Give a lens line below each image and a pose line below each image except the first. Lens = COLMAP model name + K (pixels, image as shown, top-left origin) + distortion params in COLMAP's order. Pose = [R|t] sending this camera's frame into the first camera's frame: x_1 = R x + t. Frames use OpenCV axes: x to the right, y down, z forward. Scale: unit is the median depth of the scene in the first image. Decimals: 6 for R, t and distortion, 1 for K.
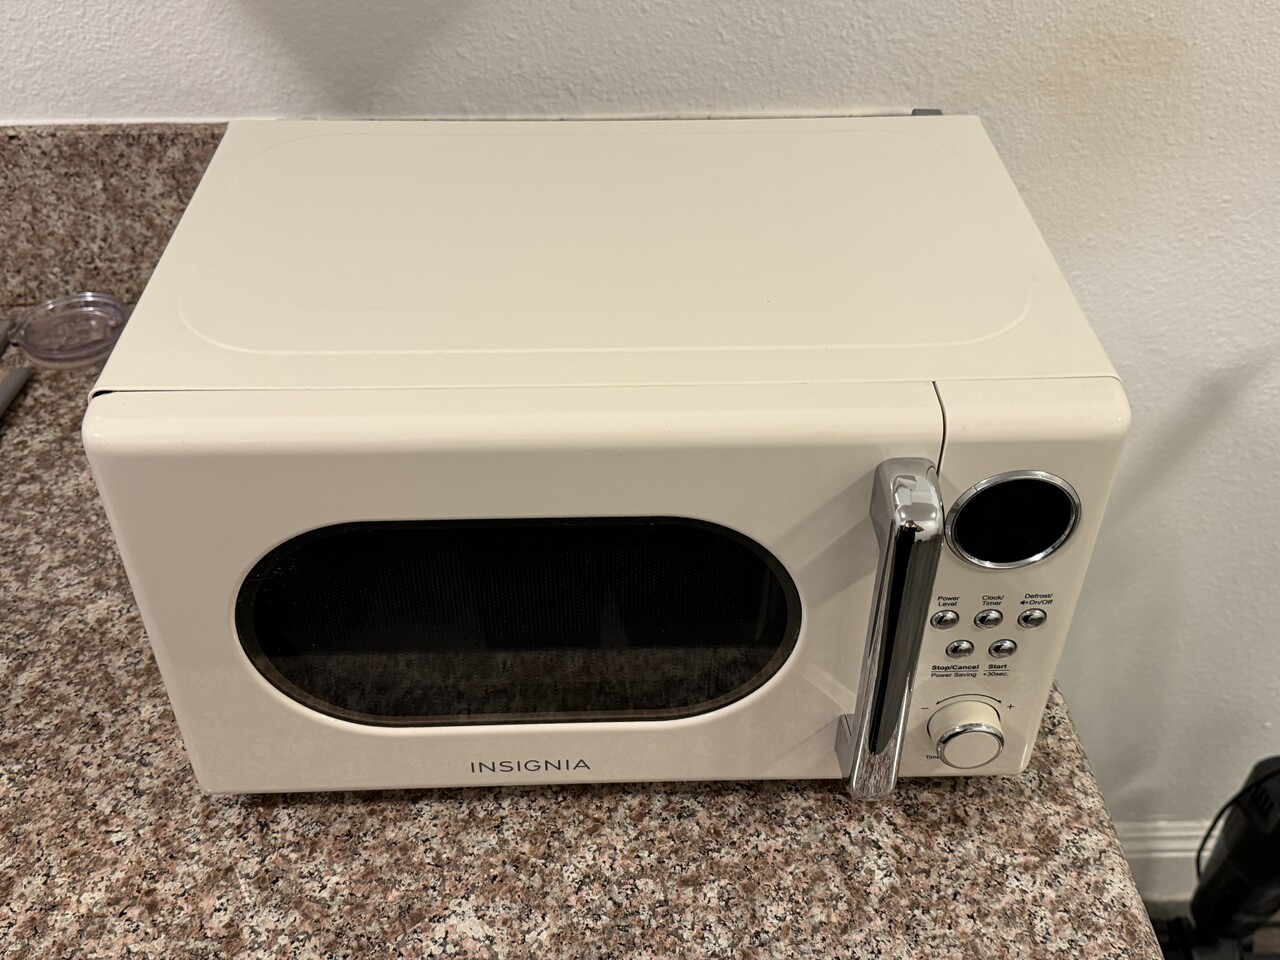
lens RADIAL K [[1296.6, 0, 635.1], [0, 1296.6, 478.4], [0, 0, 1]] dist [0.068330, -0.163341]
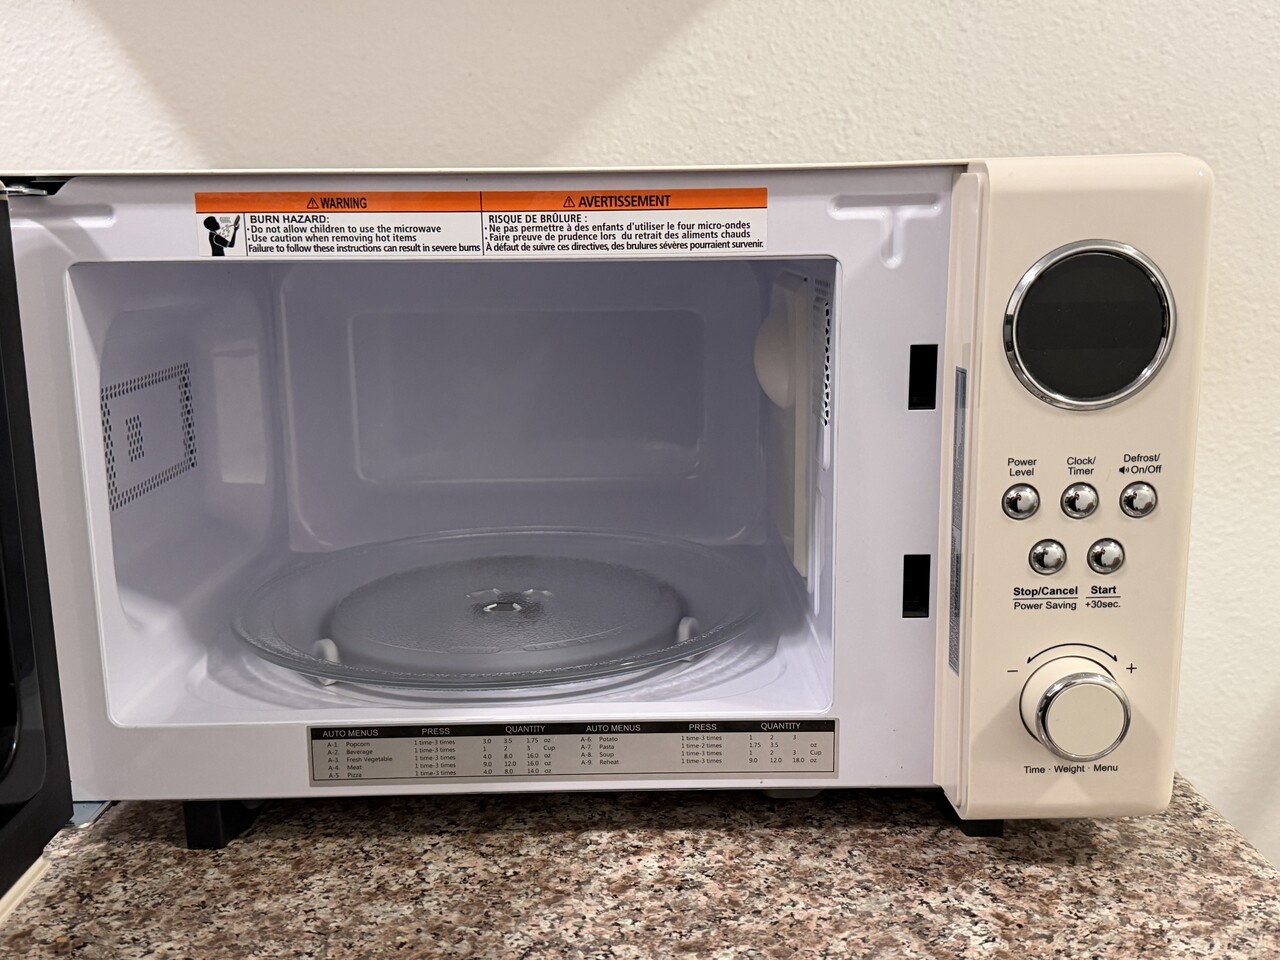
lens RADIAL K [[1300.5, 0, 640.0], [0, 1300.5, 480.0], [0, 0, 1]] dist [0.045234, -0.151654]
pose [[0.999637, -0.009704, -0.025150, 0.033129], [-0.003263, 0.882547, -0.470213, 0.398350], [0.026759, 0.470124, 0.882195, 0.288053]]
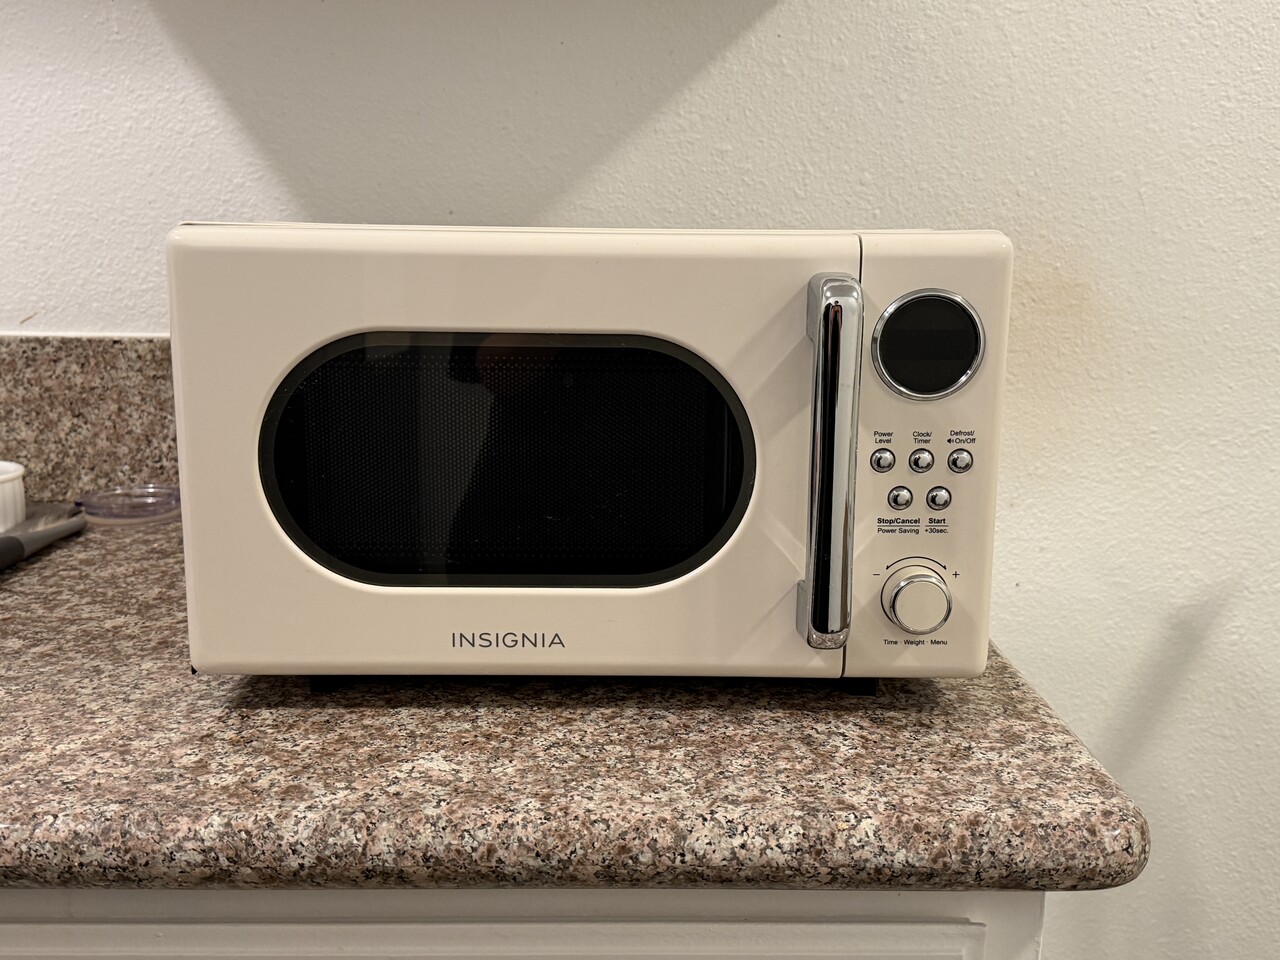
lens RADIAL K [[1288.1, 0, 637.2], [0, 1288.1, 476.1], [0, 0, 1]] dist [0.131213, -0.304874]
pose [[0.999616, 0.013751, -0.024067, 0.046245], [-0.023507, 0.880664, -0.473158, 0.580372], [0.014689, 0.473542, 0.880649, 0.011984]]
